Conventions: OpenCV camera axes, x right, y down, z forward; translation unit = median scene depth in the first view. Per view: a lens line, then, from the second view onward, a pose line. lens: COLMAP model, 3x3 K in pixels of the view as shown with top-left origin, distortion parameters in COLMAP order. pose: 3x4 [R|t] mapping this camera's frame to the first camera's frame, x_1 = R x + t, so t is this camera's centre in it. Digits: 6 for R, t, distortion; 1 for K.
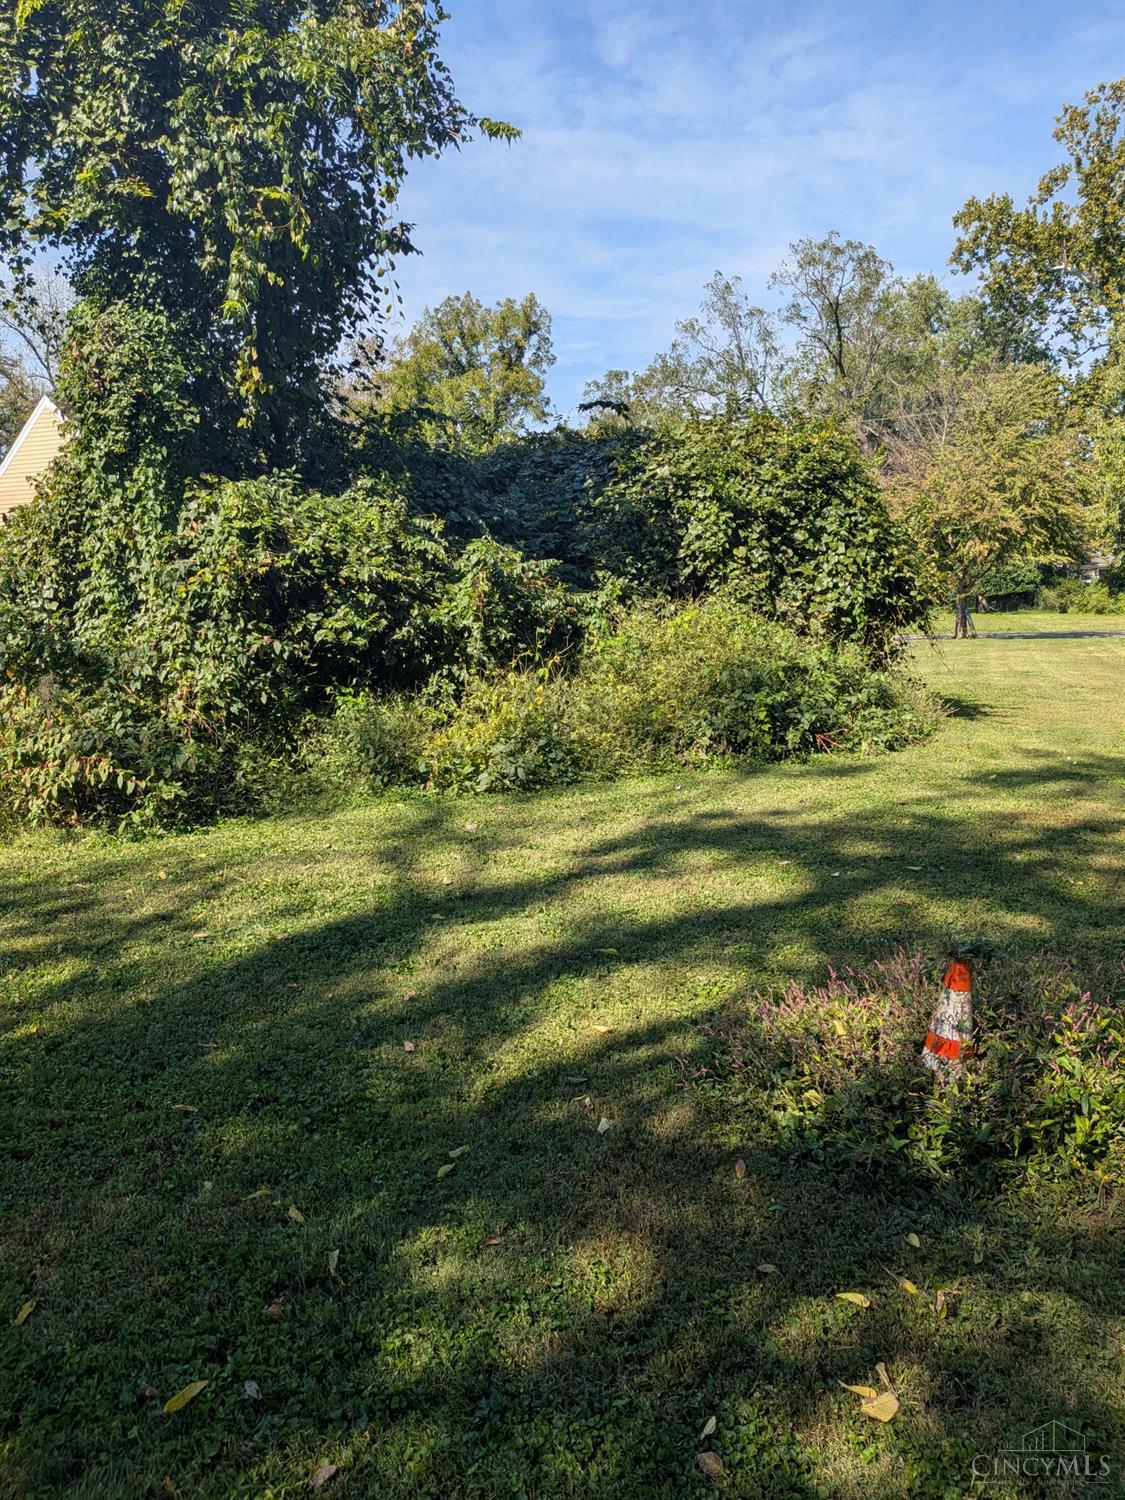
lens RADIAL K [[1043.9, 0, 555.6], [0, 1043.9, 711.2], [0, 0, 1]] dist [0.037540, -0.094037]
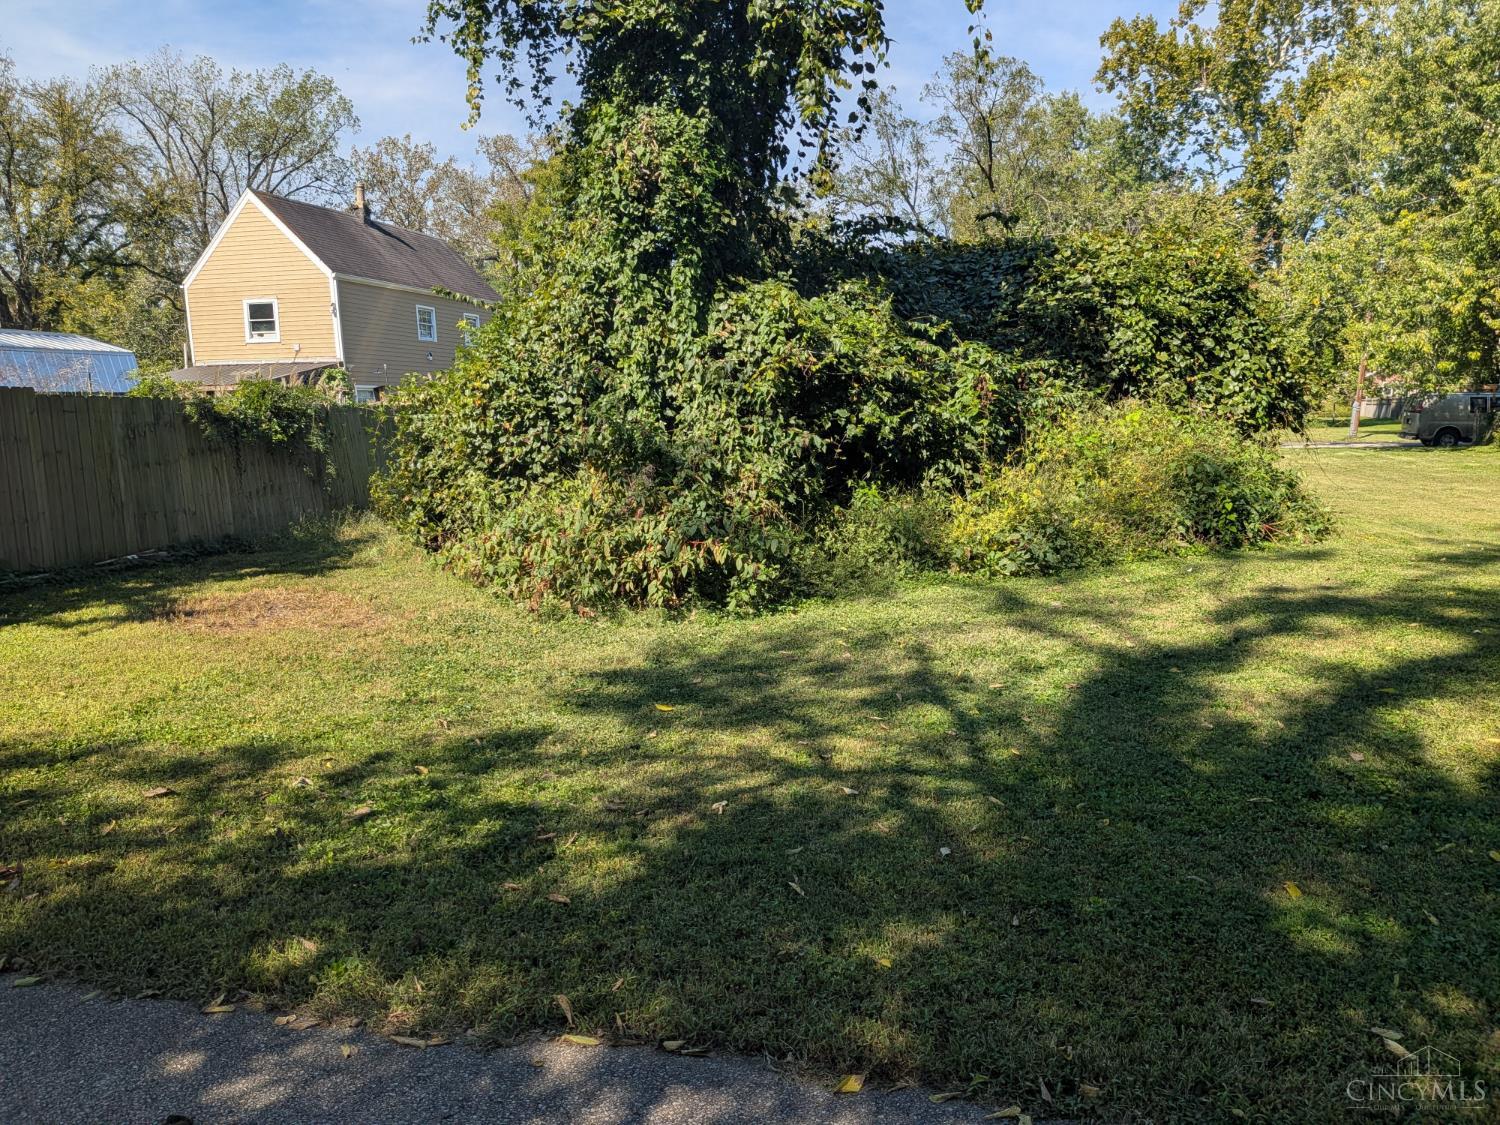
lens RADIAL K [[1043.9, 0, 750.0], [0, 1043.9, 562.5], [0, 0, 1]] dist [0.037540, -0.094037]
pose [[0.995367, -0.006173, 0.095948, -0.344718], [0.002448, 0.999241, 0.038890, 0.016012], [-0.096115, -0.038474, 0.994626, -0.041490]]
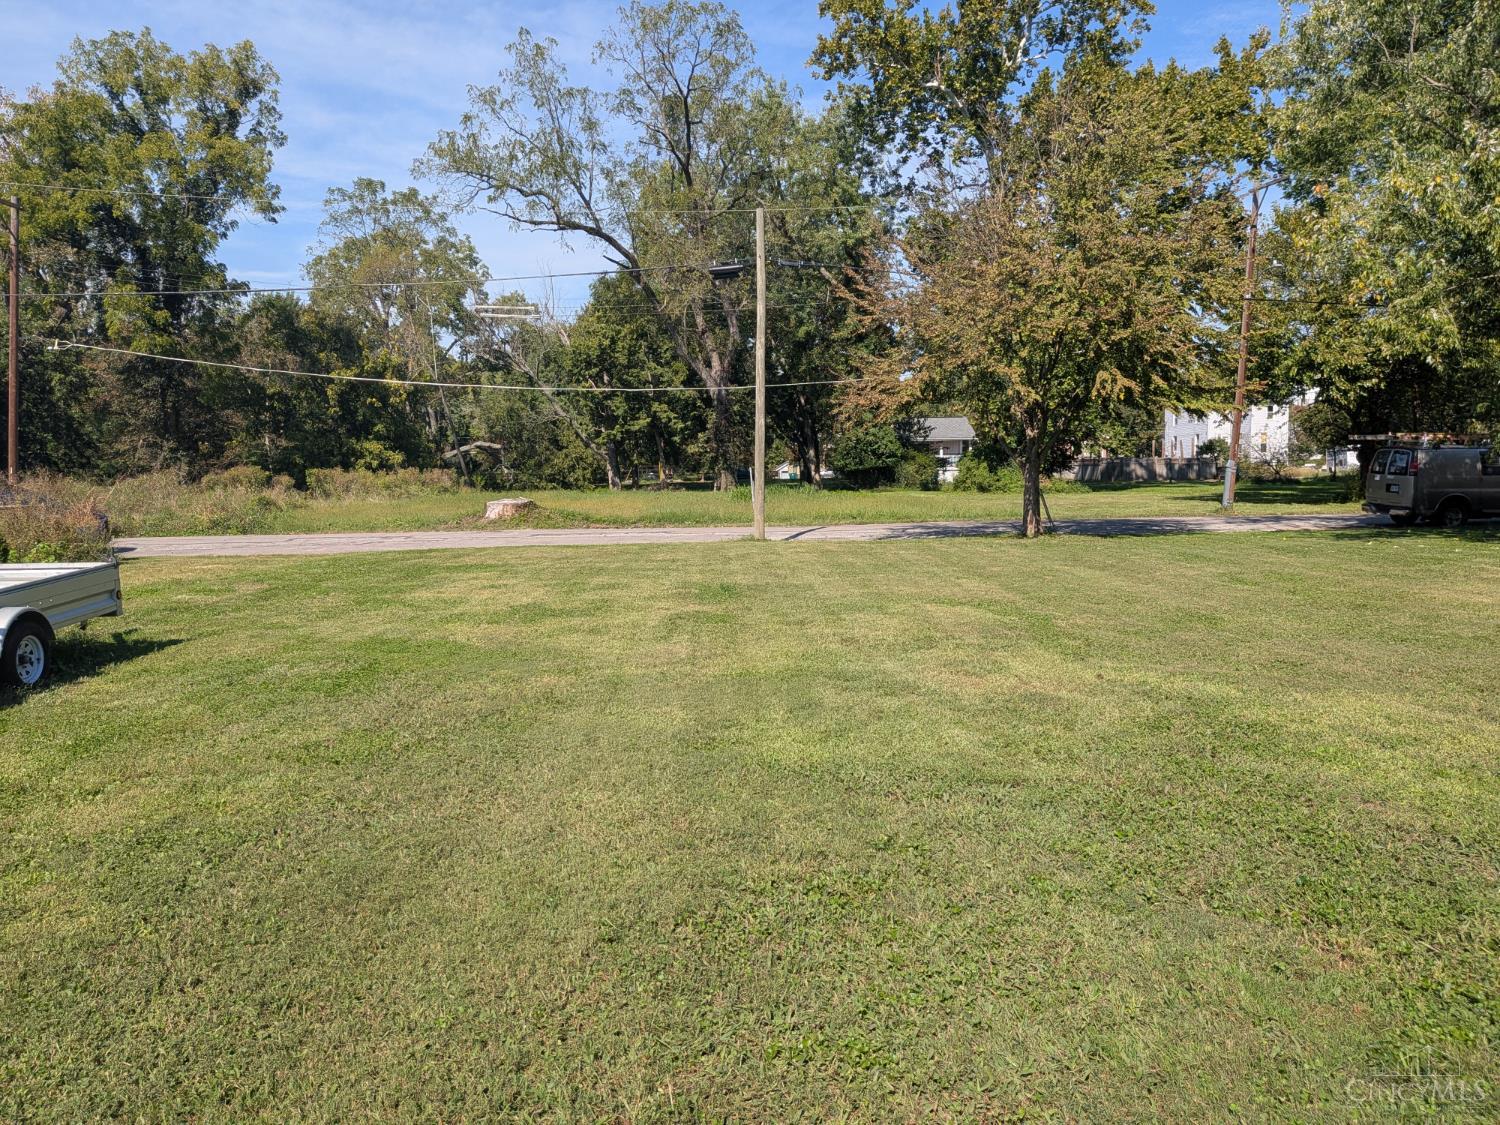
lens RADIAL K [[1043.9, 0, 750.0], [0, 1043.9, 562.5], [0, 0, 1]] dist [0.037540, -0.094037]
pose [[0.913558, -0.028547, 0.405706, -0.058636], [0.038238, 0.999144, -0.015799, -0.149582], [-0.404907, 0.029947, 0.913867, 1.551917]]
